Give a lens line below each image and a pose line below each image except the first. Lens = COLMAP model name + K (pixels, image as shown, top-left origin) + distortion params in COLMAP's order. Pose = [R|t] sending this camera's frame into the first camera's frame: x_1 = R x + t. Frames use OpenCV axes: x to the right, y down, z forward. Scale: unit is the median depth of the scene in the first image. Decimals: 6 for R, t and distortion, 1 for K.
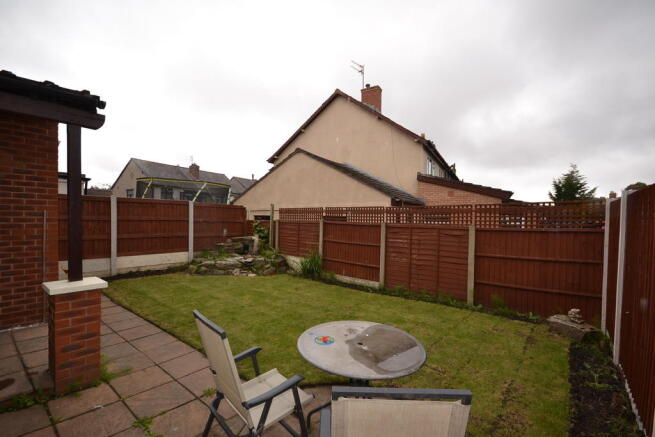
lens RADIAL K [[293.2, 0, 326.3], [0, 293.2, 225.1], [0, 0, 1]] dist [0.000349, -0.000020]
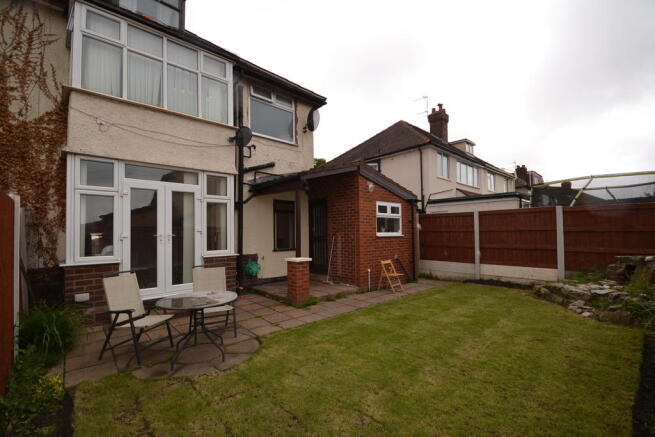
lens RADIAL K [[293.2, 0, 326.3], [0, 293.2, 225.1], [0, 0, 1]] dist [0.000349, -0.000020]
pose [[-0.148690, -0.040355, -0.988060, 0.478844], [-0.012528, 0.999164, -0.038923, 0.010679], [0.988804, 0.006591, -0.149071, 0.559015]]
